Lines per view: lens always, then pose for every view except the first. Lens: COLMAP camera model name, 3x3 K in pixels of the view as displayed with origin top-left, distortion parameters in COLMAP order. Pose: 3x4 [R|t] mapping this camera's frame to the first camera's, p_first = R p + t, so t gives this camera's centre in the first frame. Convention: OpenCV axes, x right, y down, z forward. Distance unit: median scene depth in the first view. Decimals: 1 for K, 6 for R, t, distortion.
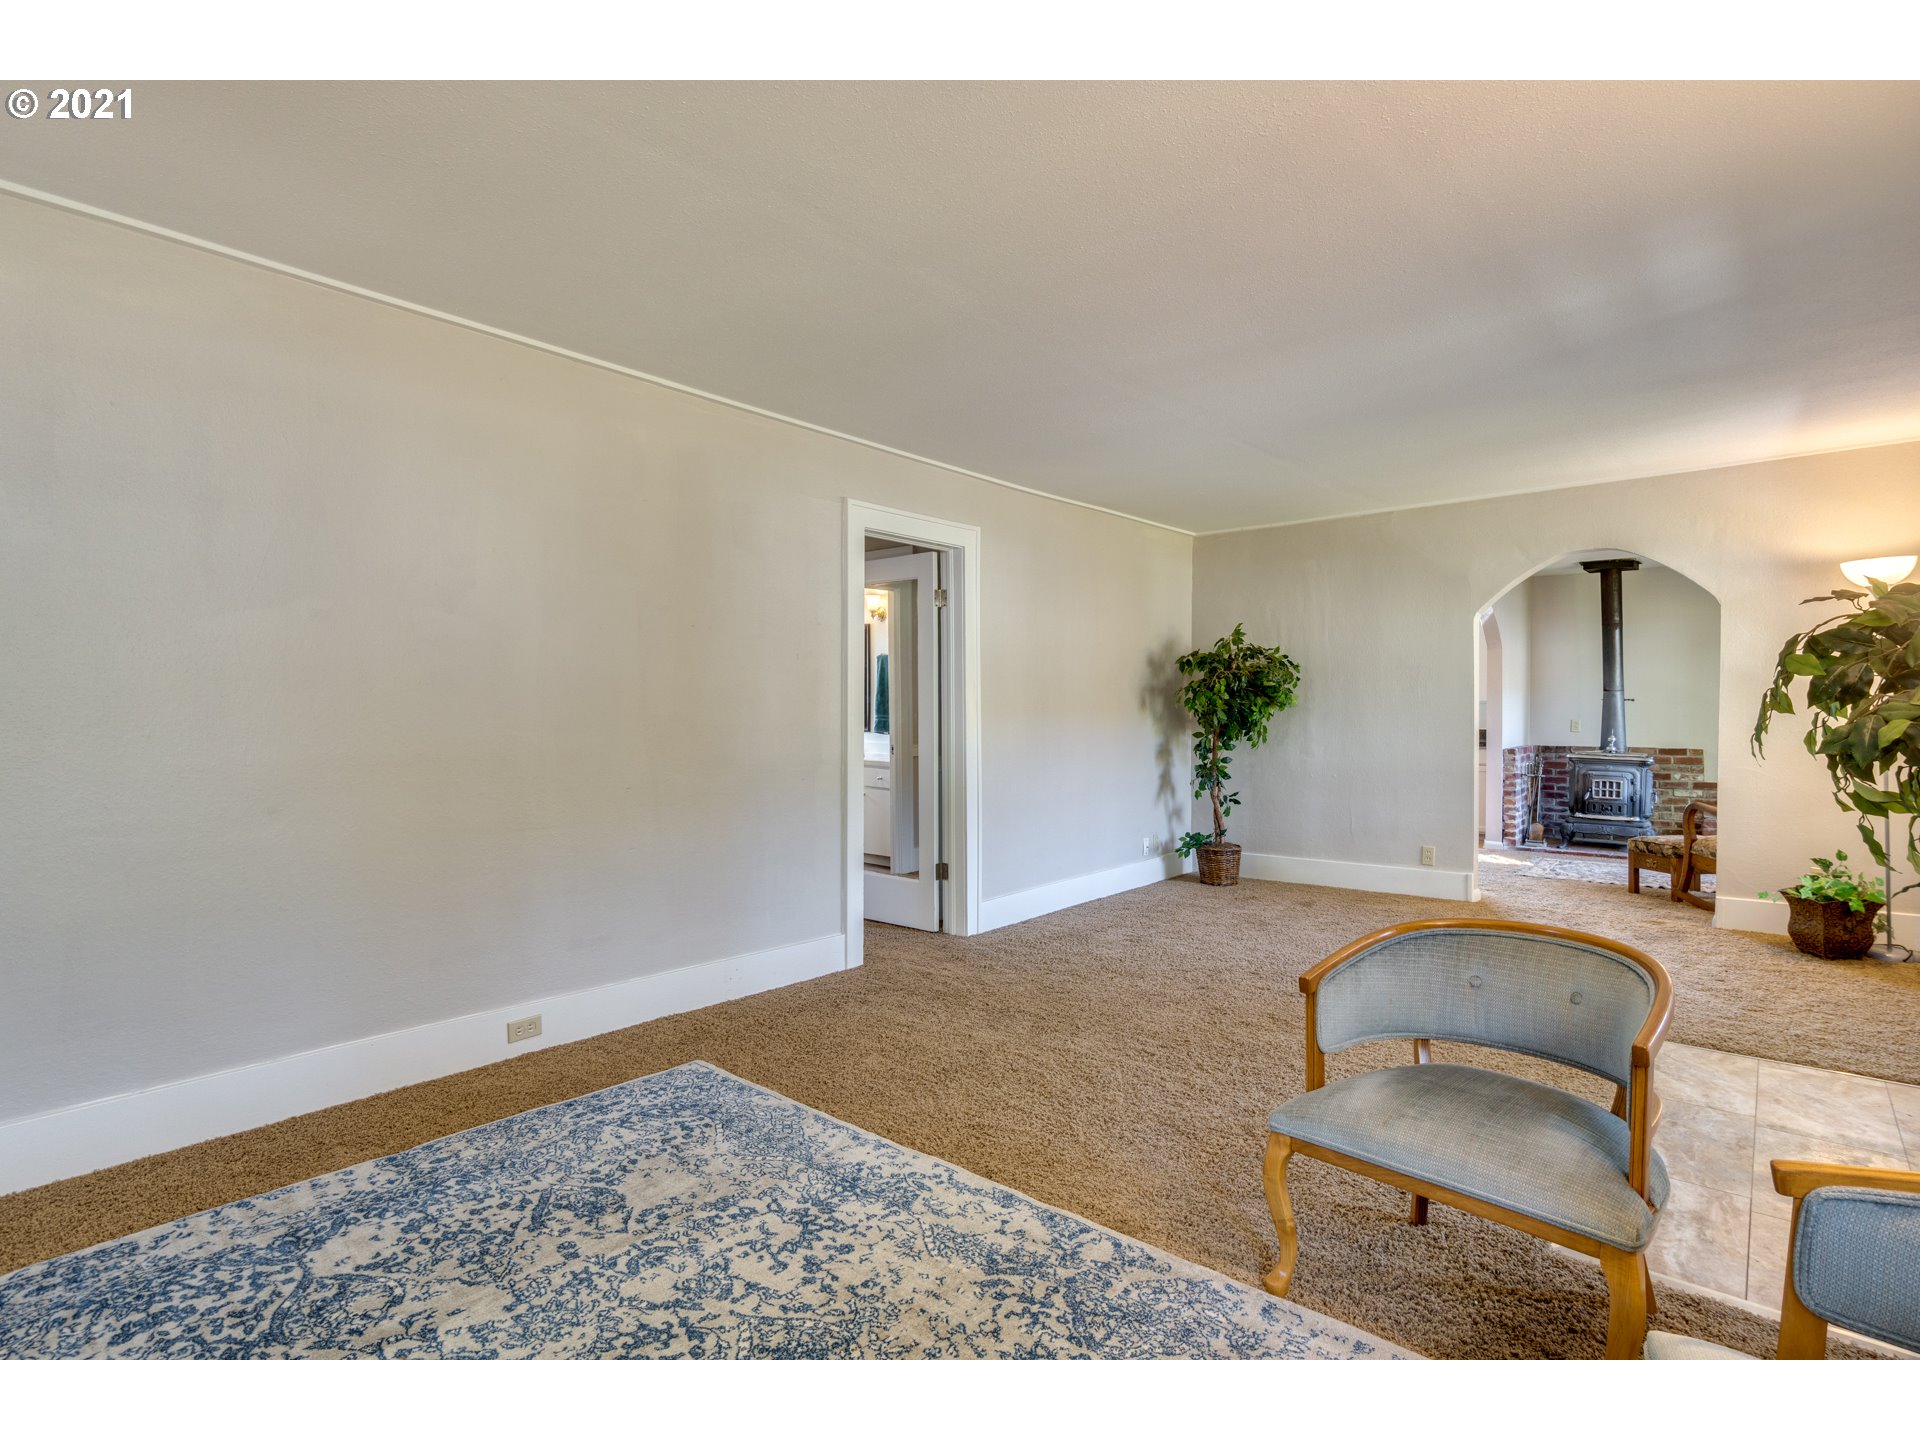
lens RADIAL K [[975.5, 0, 949.9], [0, 975.5, 714.8], [0, 0, 1]] dist [-0.003979, 0.001501]
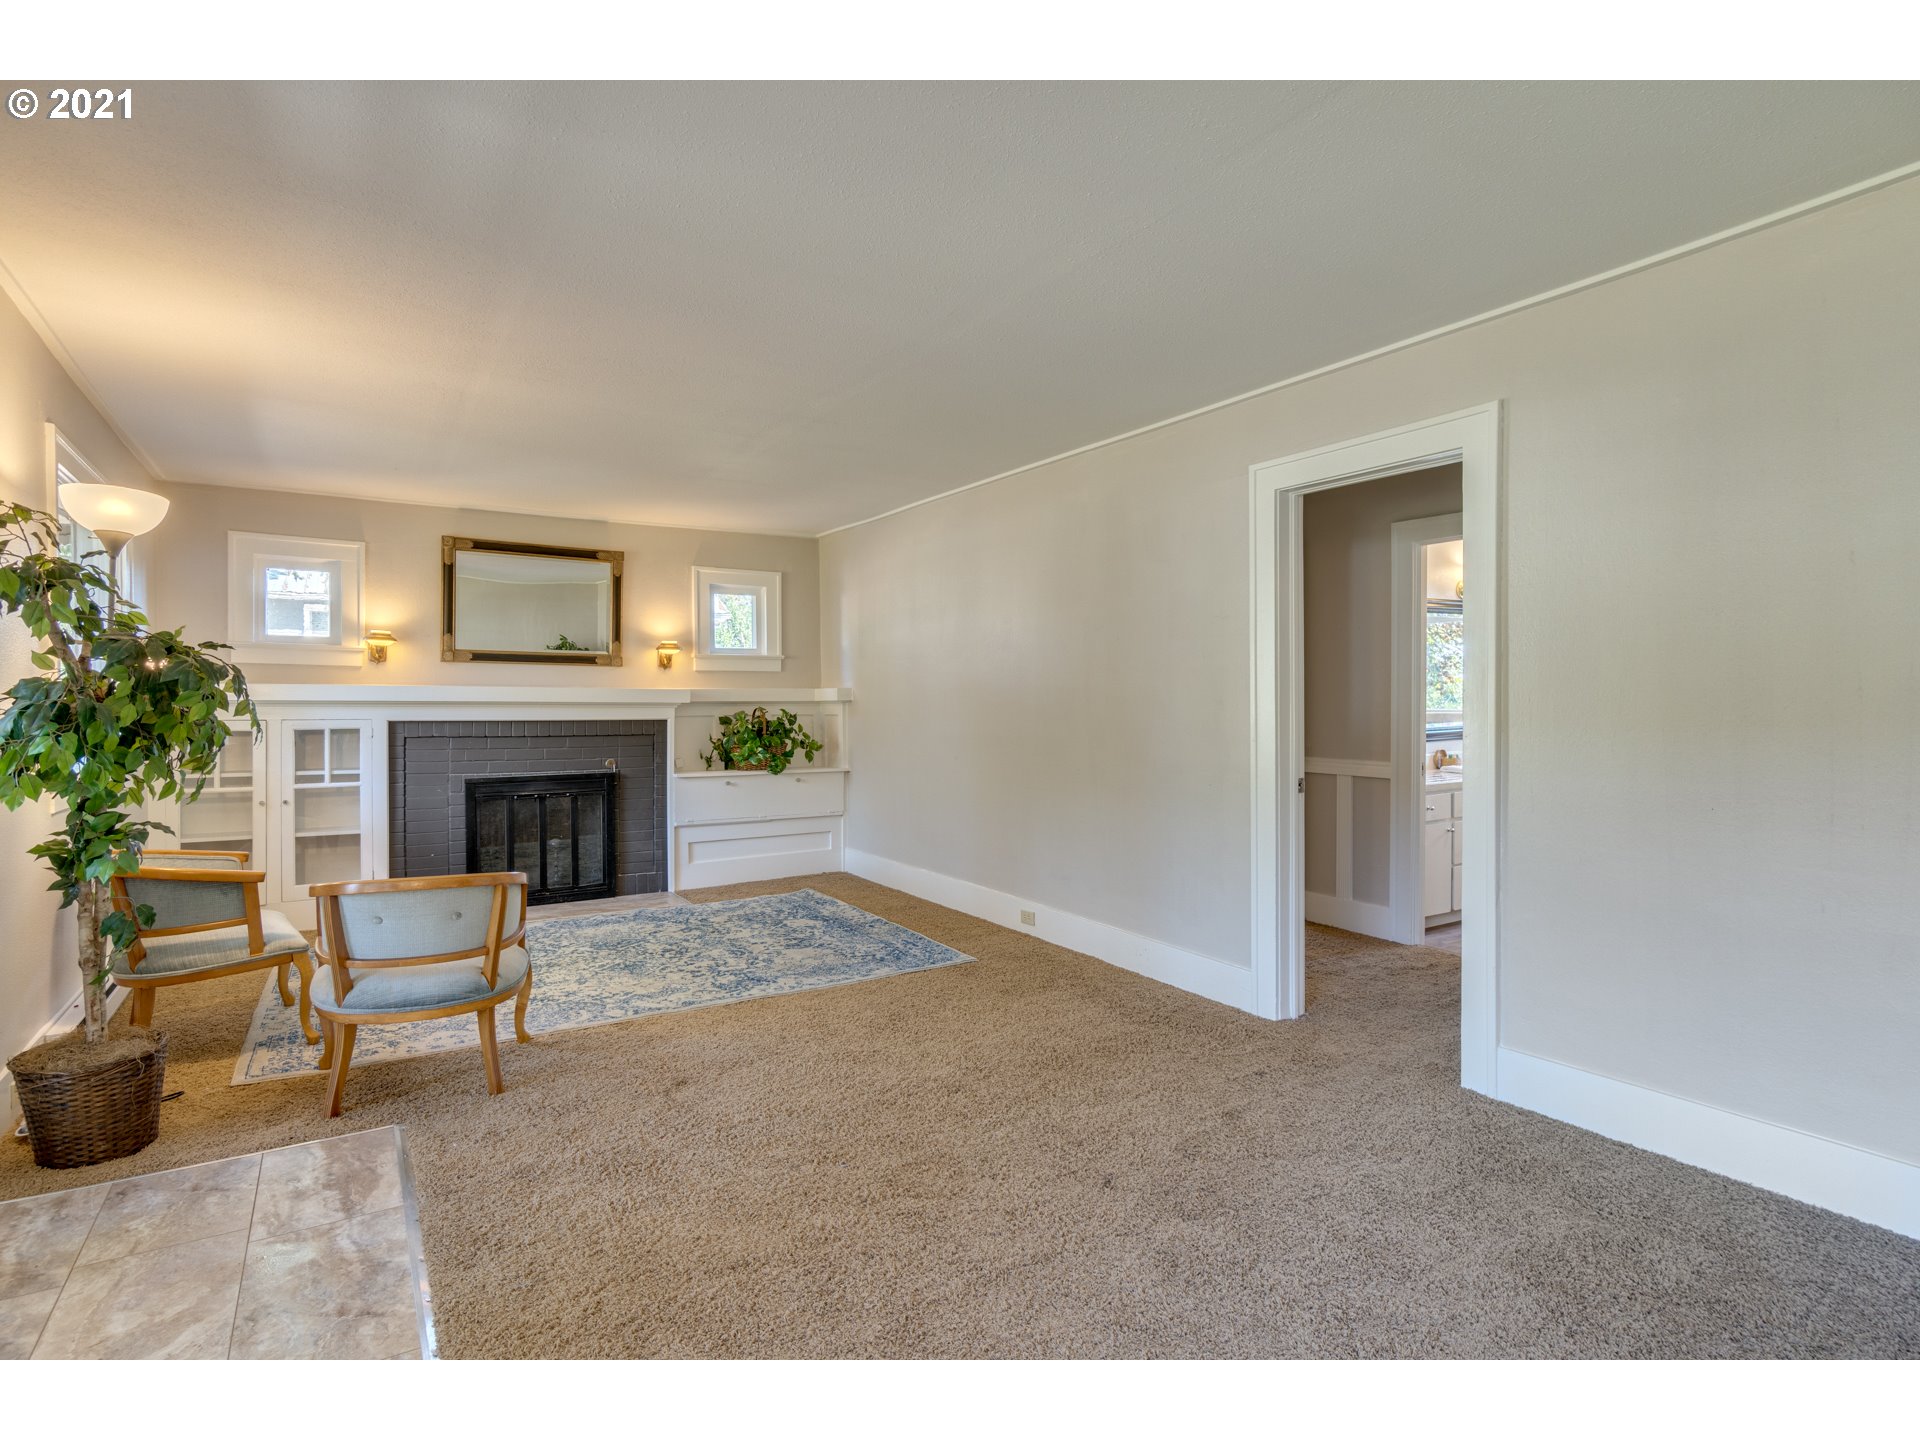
lens RADIAL K [[975.5, 0, 949.9], [0, 975.5, 714.8], [0, 0, 1]] dist [-0.003979, 0.001501]
pose [[-0.305054, 0.008439, -0.952298, 1.411564], [-0.005300, 0.999930, 0.010559, -0.014925], [0.952320, 0.008268, -0.304988, 1.806047]]
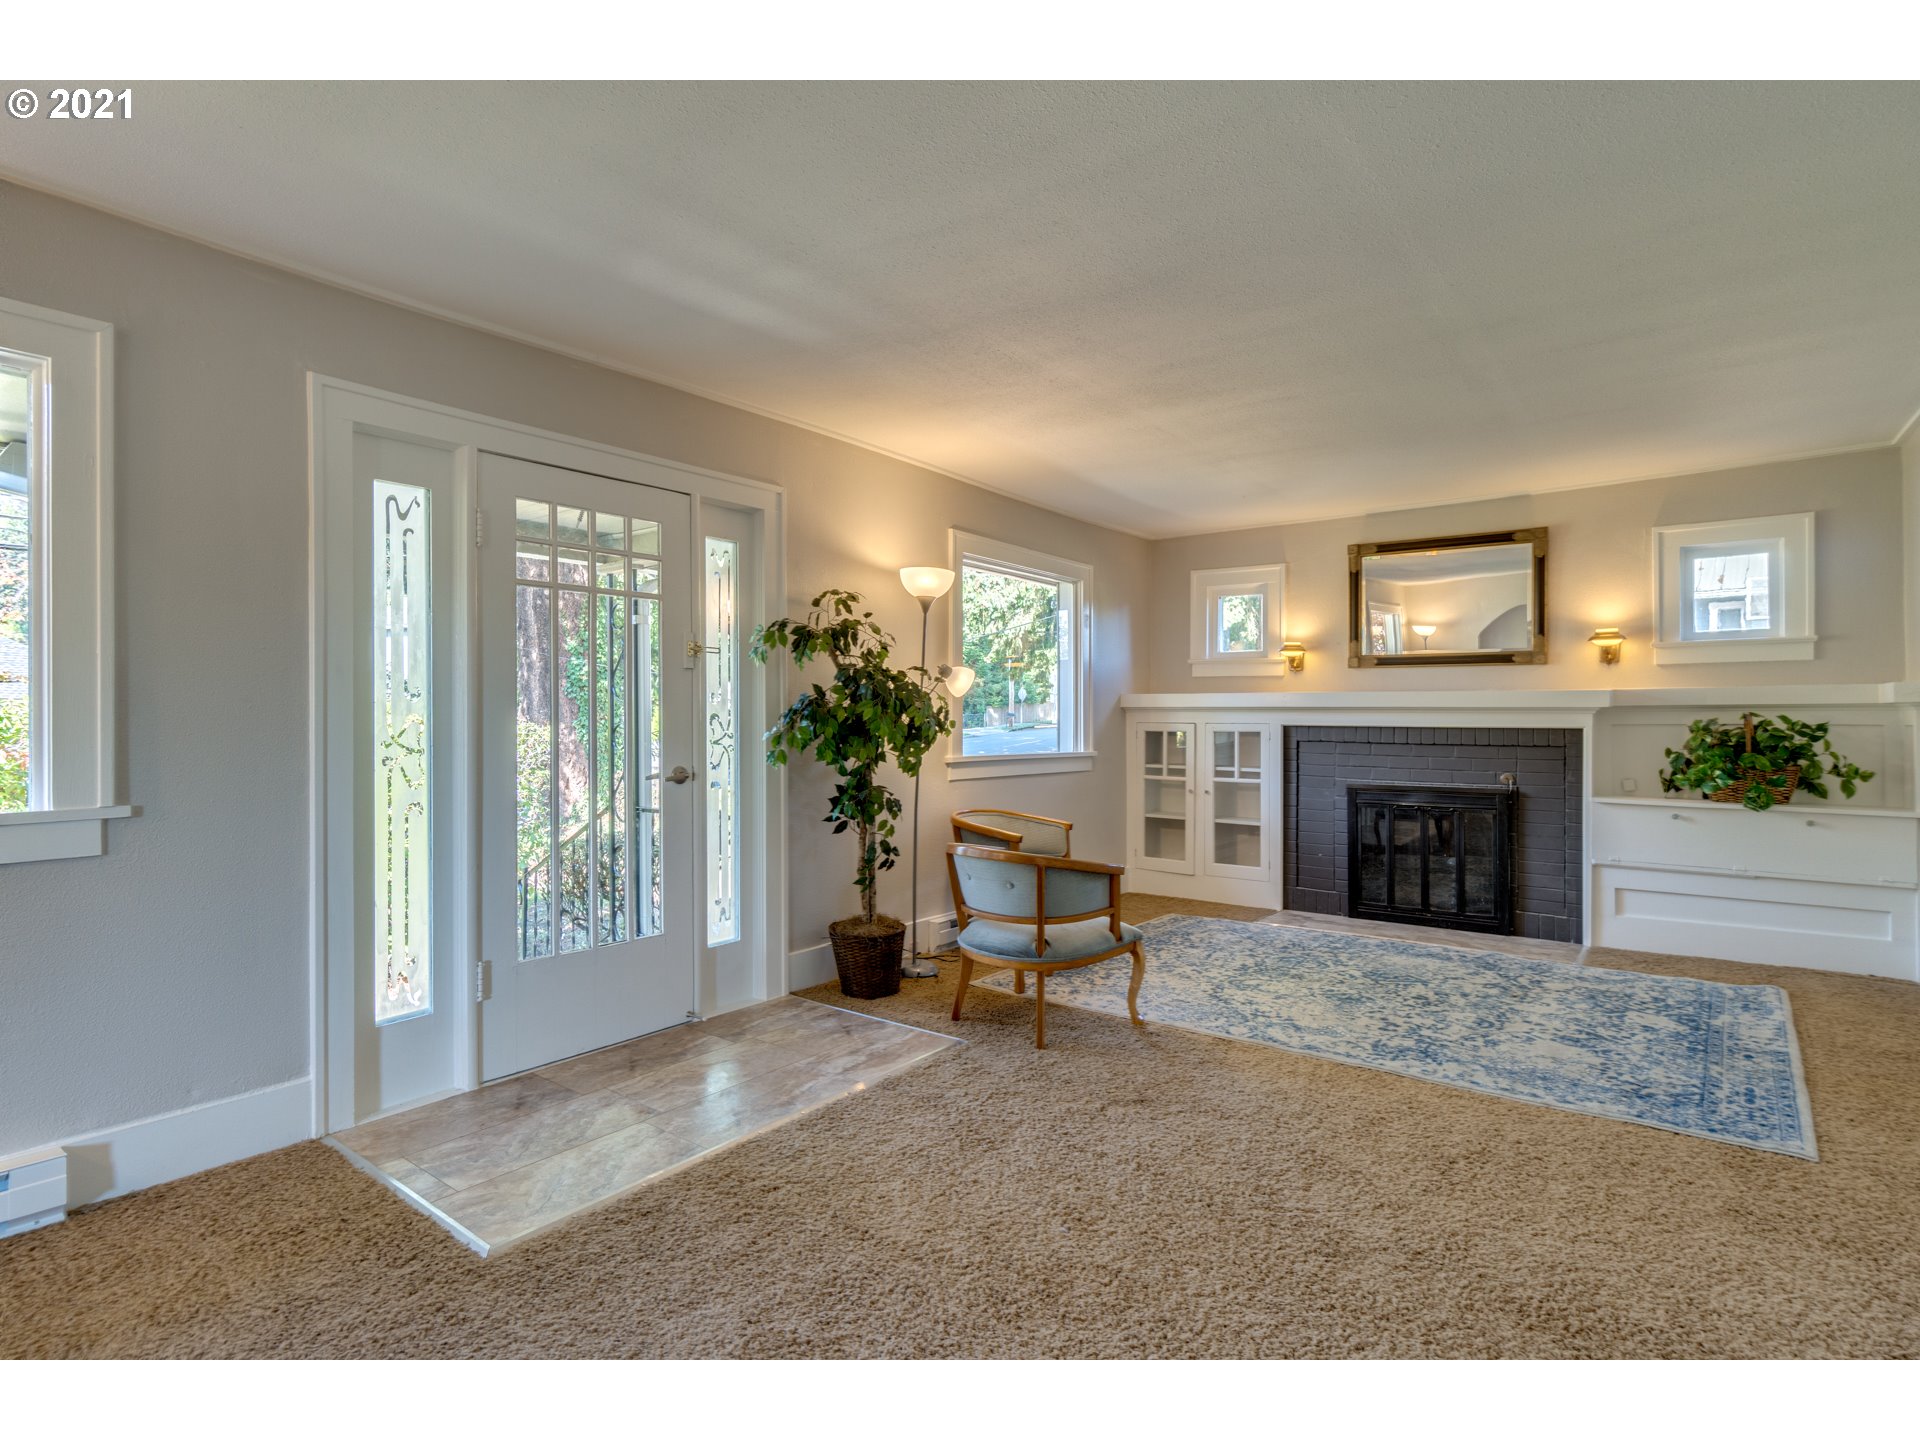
lens RADIAL K [[975.5, 0, 949.9], [0, 975.5, 714.8], [0, 0, 1]] dist [-0.003979, 0.001501]
pose [[-0.998968, 0.001442, -0.045404, 0.628914], [0.001001, 0.999952, 0.009734, -0.021542], [0.045416, 0.009679, -0.998921, 2.291966]]
